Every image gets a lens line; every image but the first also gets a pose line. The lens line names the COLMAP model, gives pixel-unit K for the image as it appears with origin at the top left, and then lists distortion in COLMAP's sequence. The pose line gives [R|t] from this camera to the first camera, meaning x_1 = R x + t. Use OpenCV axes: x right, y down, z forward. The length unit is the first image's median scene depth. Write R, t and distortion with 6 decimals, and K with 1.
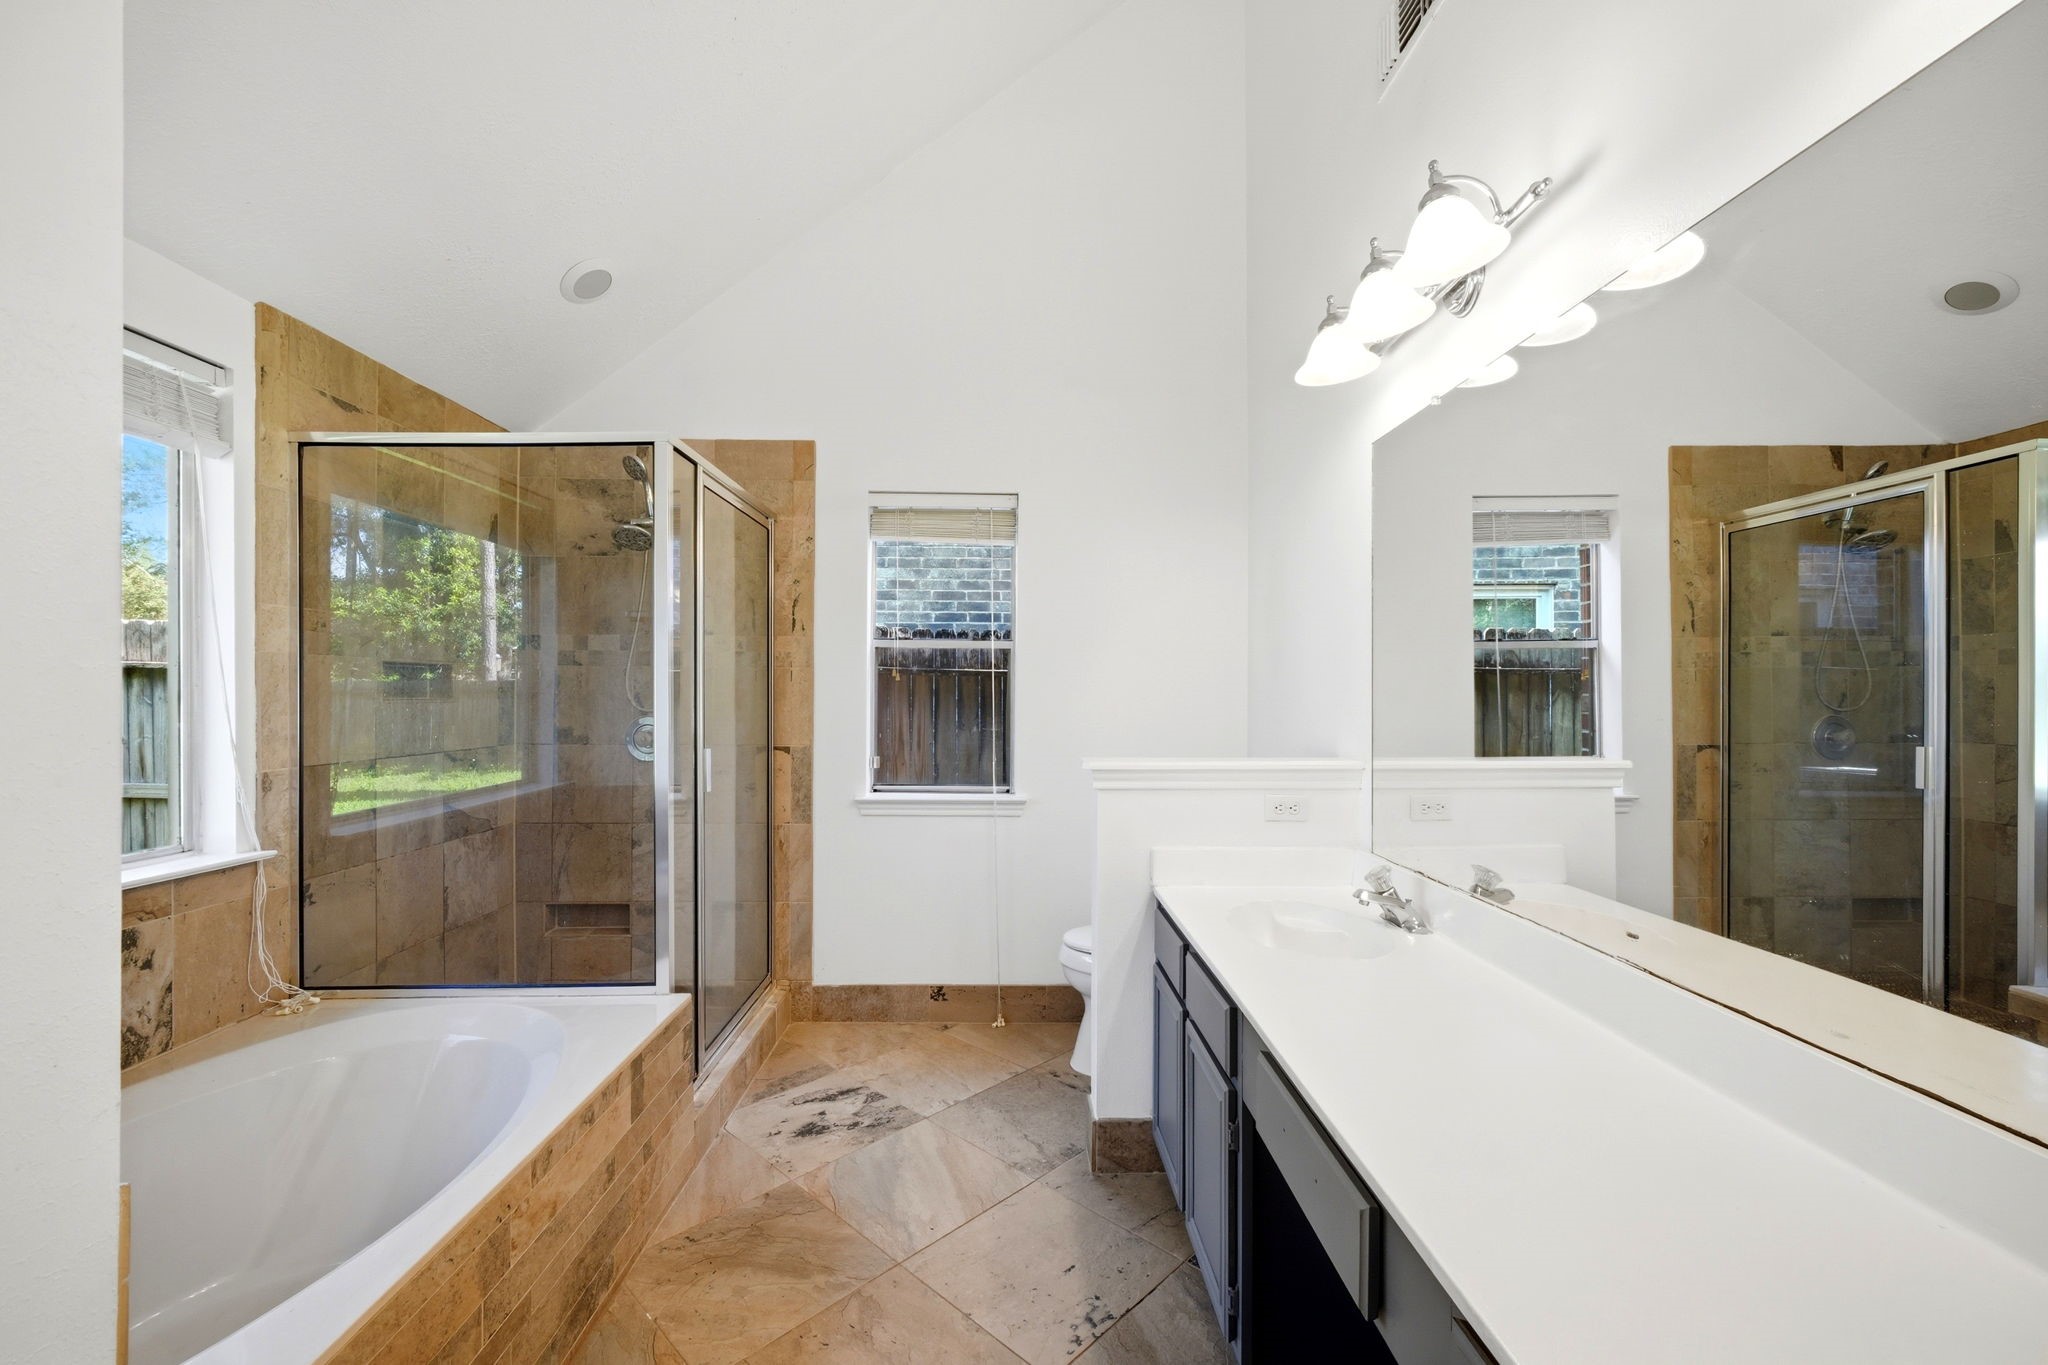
lens RADIAL K [[840.3, 0, 1025.6], [0, 840.3, 684.9], [0, 0, 1]] dist [-0.000715, 0.005230]
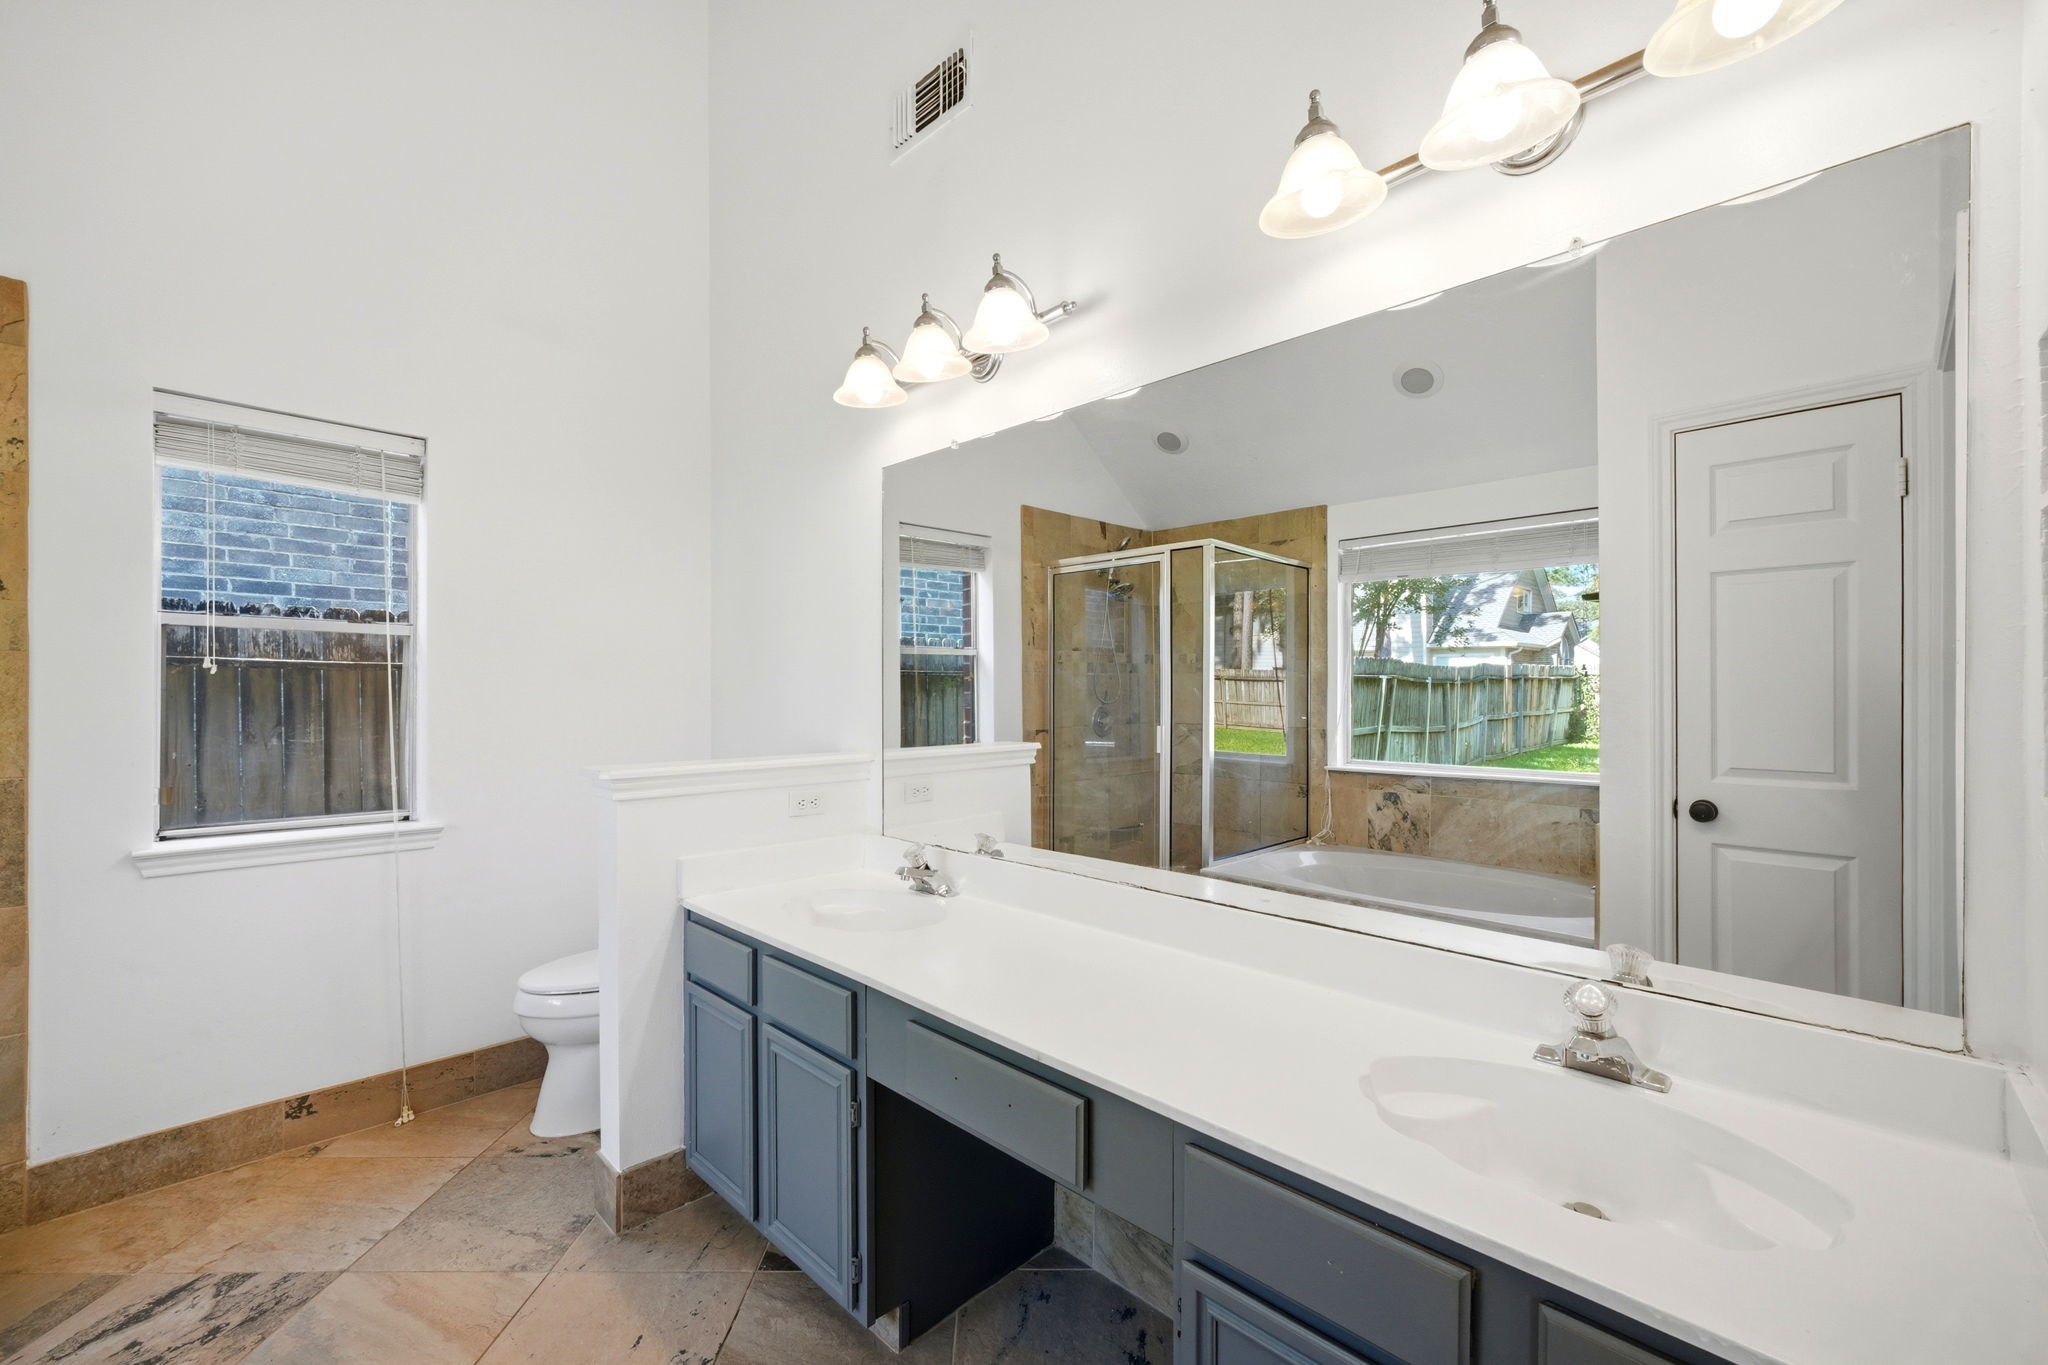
lens RADIAL K [[840.3, 0, 1022.6], [0, 840.3, 685.5], [0, 0, 1]] dist [-0.000715, 0.005230]
pose [[0.723398, 0.003661, 0.690421, -0.158849], [-0.006015, 0.999981, 0.001000, -0.000794], [-0.690405, -0.004876, 0.723407, 0.046277]]
